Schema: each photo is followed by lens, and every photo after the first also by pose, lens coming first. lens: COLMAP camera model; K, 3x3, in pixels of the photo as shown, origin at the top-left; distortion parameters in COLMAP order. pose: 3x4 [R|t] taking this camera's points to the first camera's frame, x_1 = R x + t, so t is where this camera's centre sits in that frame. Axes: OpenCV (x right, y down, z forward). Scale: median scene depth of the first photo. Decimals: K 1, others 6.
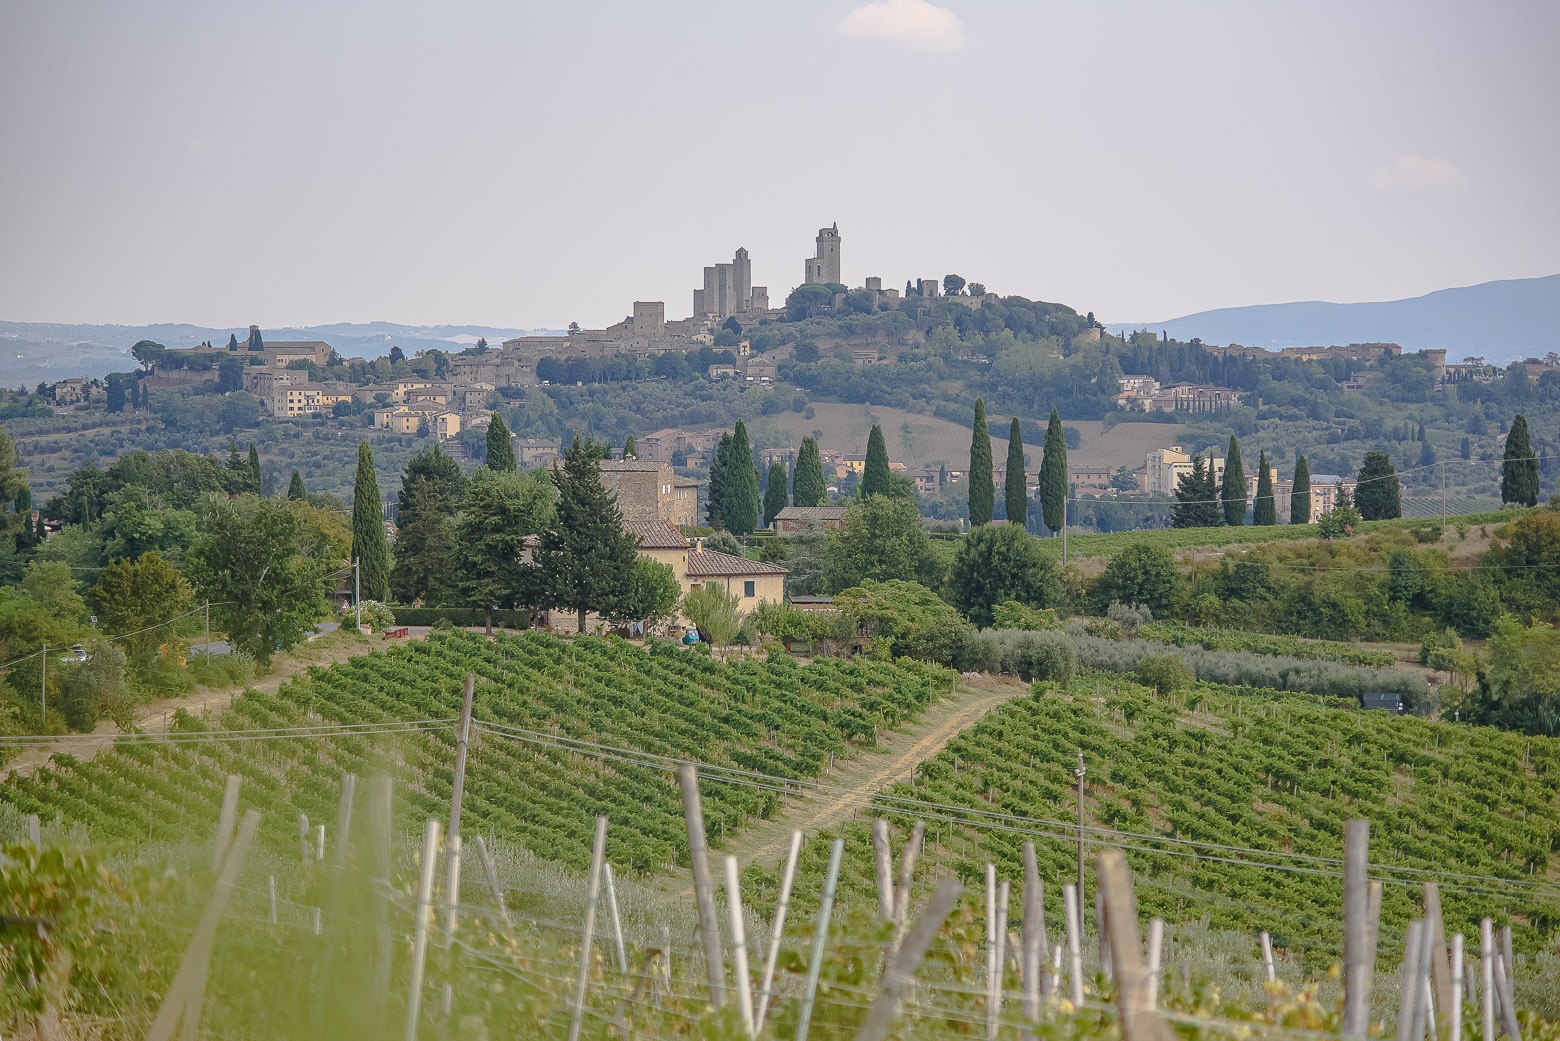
lens RADIAL K [[5405.8, 0, 780.0], [0, 5405.8, 520.5], [0, 0, 1]] dist [0.125973, 2.792237]
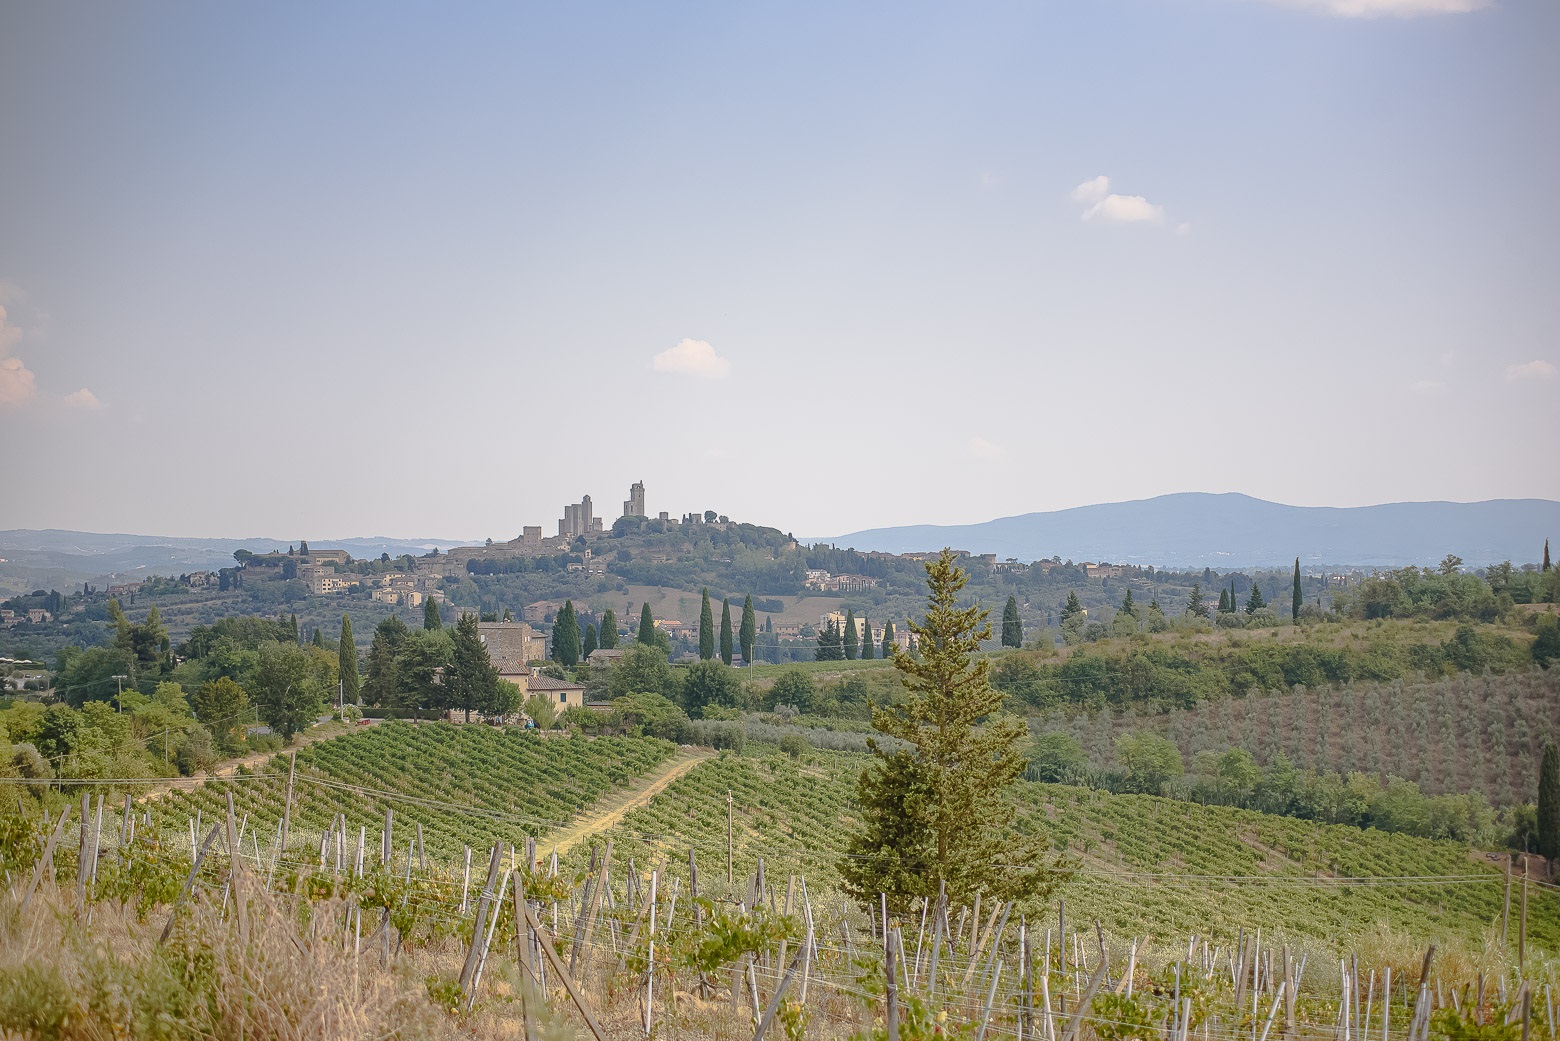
lens RADIAL K [[3182.1, 0, 780.0], [0, 3182.1, 520.5], [0, 0, 1]] dist [-0.415098, 0.211374]
pose [[0.998632, -0.000414, 0.052279, 0.008608], [0.002599, 0.999126, -0.041730, -0.001376], [-0.052216, 0.041808, 0.997760, -0.032273]]
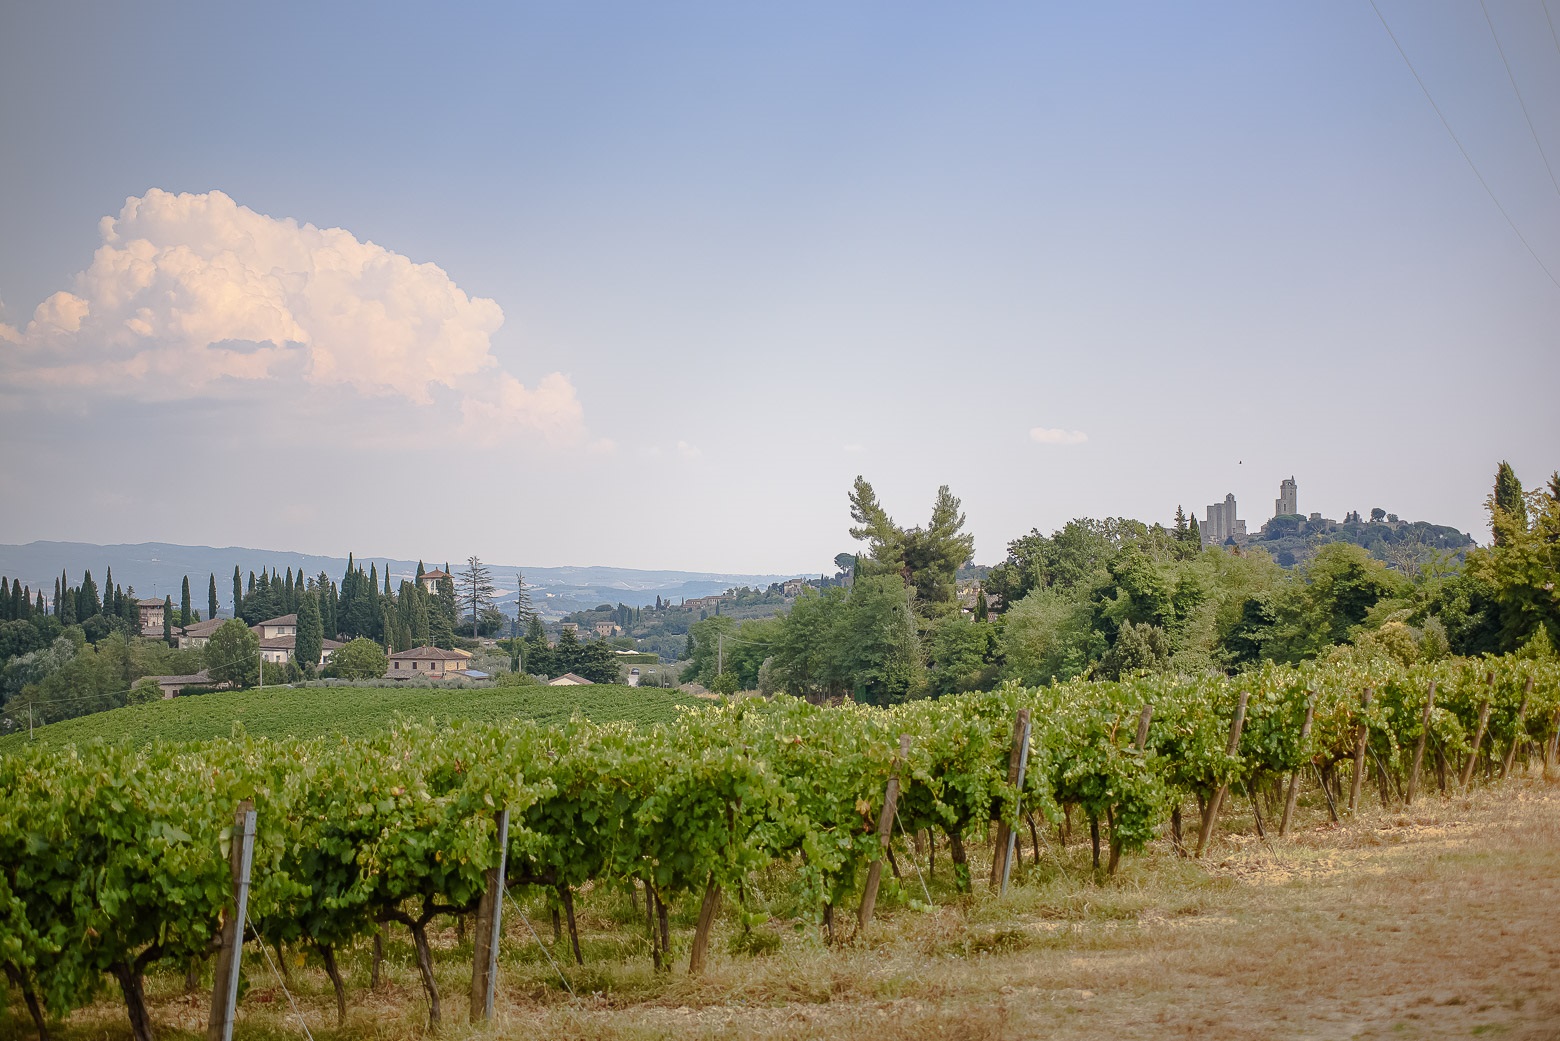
lens RADIAL K [[3182.1, 0, 780.0], [0, 3182.1, 520.5], [0, 0, 1]] dist [-0.415098, 0.211374]
pose [[0.992770, -0.005707, -0.119897, -0.161190], [-0.000698, 0.998577, -0.053319, 0.024504], [0.120030, 0.053017, 0.991354, 0.711208]]
